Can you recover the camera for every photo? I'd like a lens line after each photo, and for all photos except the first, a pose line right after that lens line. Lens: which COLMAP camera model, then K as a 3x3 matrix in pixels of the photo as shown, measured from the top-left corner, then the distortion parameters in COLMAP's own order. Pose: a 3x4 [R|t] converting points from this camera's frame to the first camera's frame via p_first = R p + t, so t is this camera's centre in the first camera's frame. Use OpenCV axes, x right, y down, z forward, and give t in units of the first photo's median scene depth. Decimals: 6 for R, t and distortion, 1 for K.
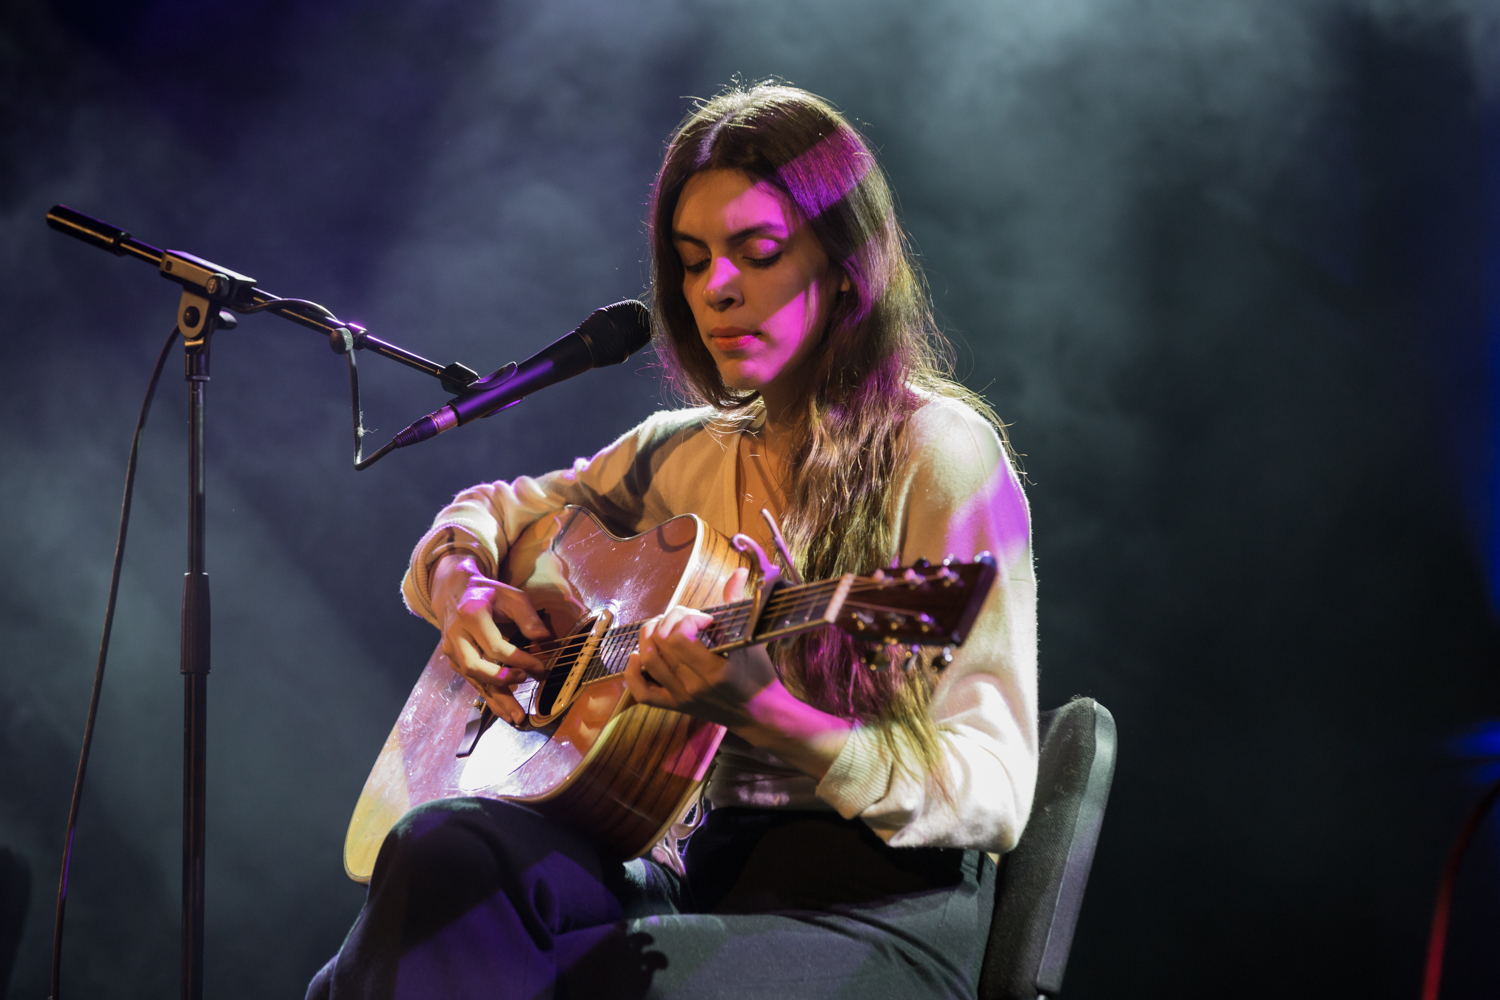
lens RADIAL K [[7380.9, 0, 761.5], [0, 7380.9, 510.3], [0, 0, 1]] dist [1.751250, 0.000000]
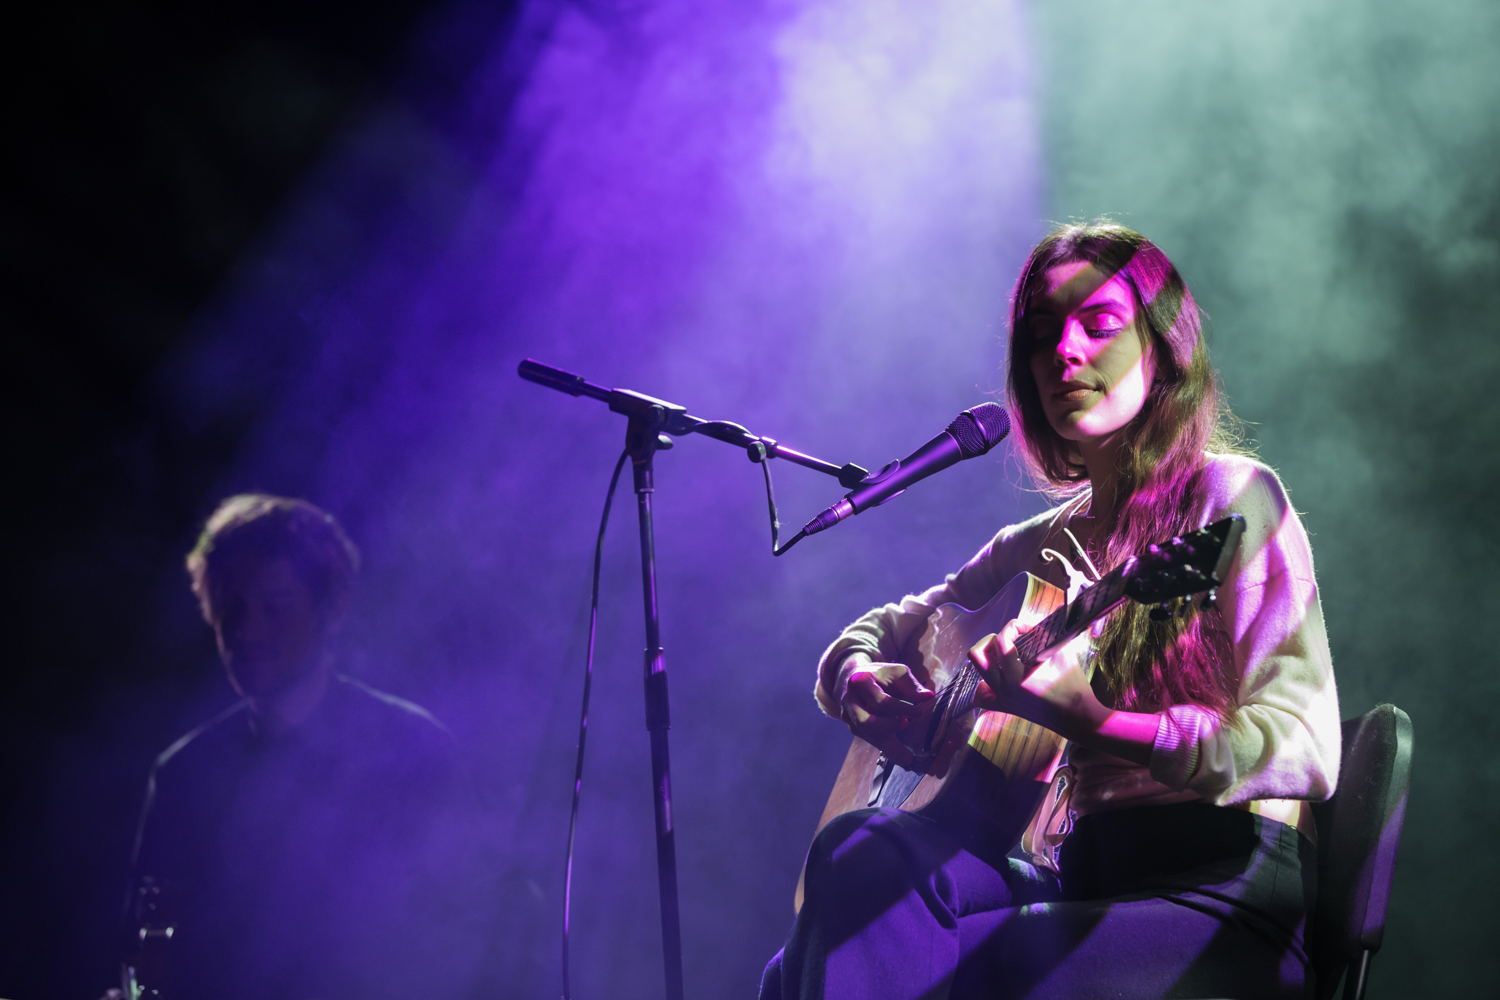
lens RADIAL K [[5357.5, 0, 750.8], [0, 5357.5, 493.5], [0, 0, 1]] dist [-0.288132, 0.000000]
pose [[0.996156, -0.065465, -0.058205, -0.006377], [0.064519, 0.997754, -0.017998, -0.000104], [0.059252, 0.014173, 0.998142, 0.116478]]
